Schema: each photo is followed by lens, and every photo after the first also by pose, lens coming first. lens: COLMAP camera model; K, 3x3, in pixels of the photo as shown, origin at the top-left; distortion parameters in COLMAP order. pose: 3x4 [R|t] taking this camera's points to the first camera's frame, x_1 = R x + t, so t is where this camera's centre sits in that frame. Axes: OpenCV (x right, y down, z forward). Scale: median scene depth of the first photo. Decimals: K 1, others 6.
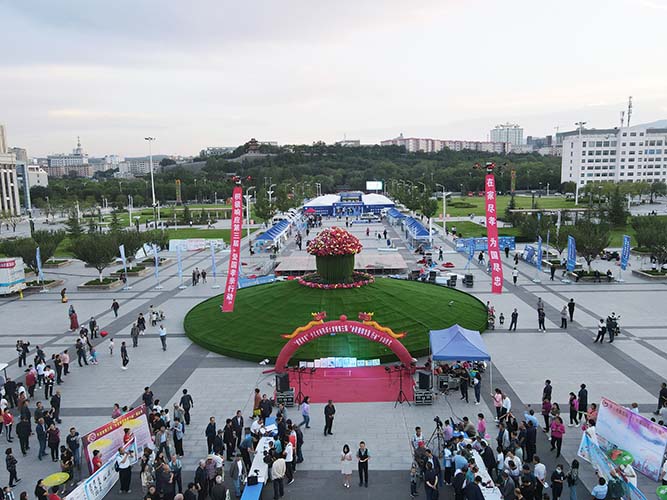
lens RADIAL K [[500.5, 0, 335.1], [0, 500.5, 249.3], [0, 0, 1]] dist [0.013640, 0.004682]
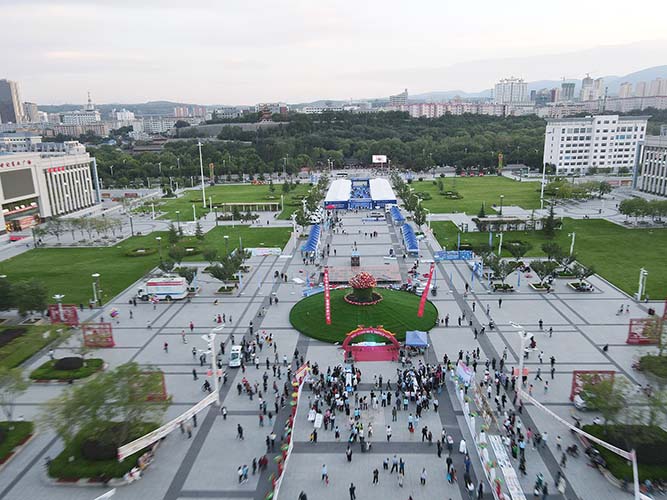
lens RADIAL K [[500.5, 0, 332.2], [0, 500.5, 250.0], [0, 0, 1]] dist [0.013640, 0.004682]
pose [[0.999911, -0.001541, -0.013261, -0.017395], [0.002955, 0.994224, 0.107287, -0.063144], [0.013019, -0.107316, 0.994140, -0.176704]]
